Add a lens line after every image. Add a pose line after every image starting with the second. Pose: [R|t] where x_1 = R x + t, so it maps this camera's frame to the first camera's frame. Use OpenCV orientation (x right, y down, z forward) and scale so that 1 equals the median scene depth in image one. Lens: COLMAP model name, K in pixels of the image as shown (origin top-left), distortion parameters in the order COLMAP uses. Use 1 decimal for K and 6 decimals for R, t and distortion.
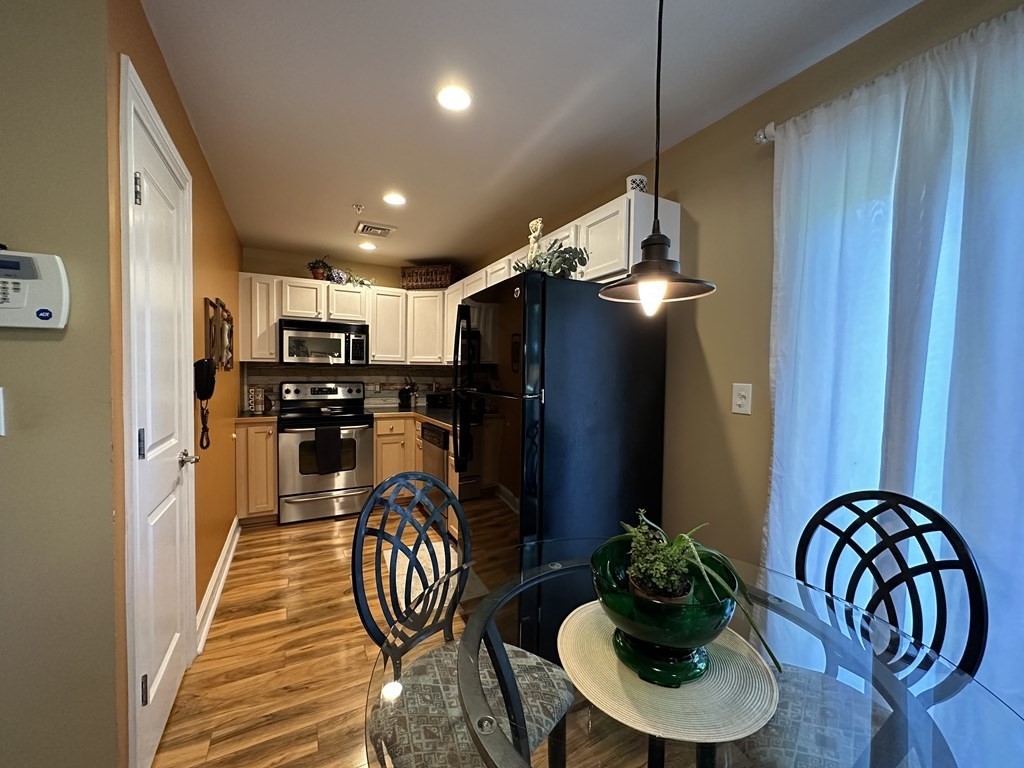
lens RADIAL K [[409.2, 0, 510.8], [0, 409.2, 383.9], [0, 0, 1]] dist [-0.004221, 0.000720]
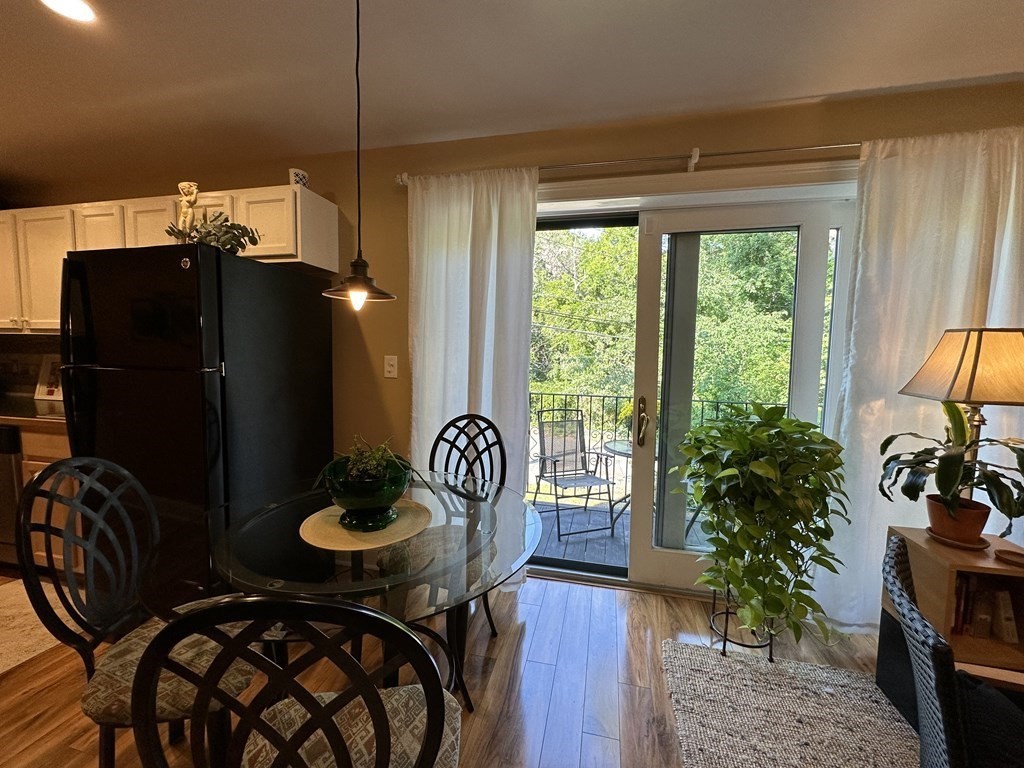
lens RADIAL K [[409.2, 0, 510.8], [0, 409.2, 383.9], [0, 0, 1]] dist [-0.004221, 0.000720]
pose [[0.659176, -0.057997, 0.749749, -0.280848], [0.012447, 0.997726, 0.066236, 0.009956], [-0.751886, -0.034329, 0.658399, -0.293399]]
